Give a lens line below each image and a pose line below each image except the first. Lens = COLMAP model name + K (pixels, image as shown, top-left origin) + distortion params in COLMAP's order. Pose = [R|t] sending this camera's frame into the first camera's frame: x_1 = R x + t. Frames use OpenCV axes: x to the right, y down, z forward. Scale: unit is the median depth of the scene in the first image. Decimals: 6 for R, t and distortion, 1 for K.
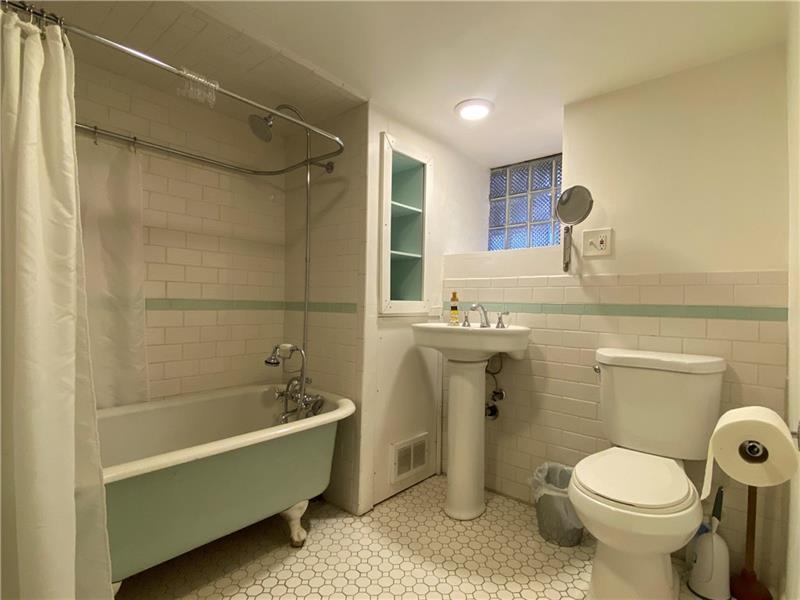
lens RADIAL K [[389.0, 0, 402.2], [0, 389.0, 301.1], [0, 0, 1]] dist [0.000888, -0.000023]
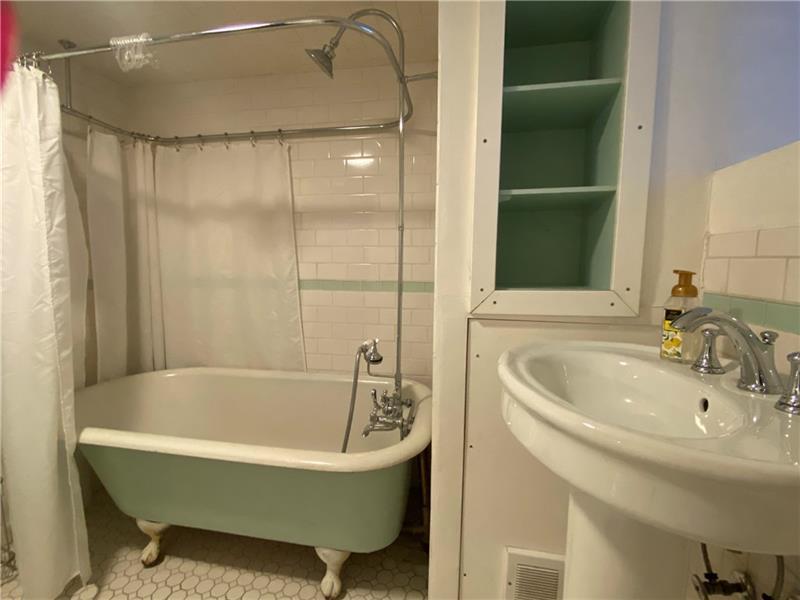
lens RADIAL K [[340.5, 0, 398.8], [0, 340.5, 300.1], [0, 0, 1]] dist [0.000754, 0.000022]
pose [[0.527160, 0.072537, -0.846664, 0.283316], [0.006767, 0.995960, 0.089541, -0.028203], [0.849739, -0.052932, 0.524539, 0.643531]]
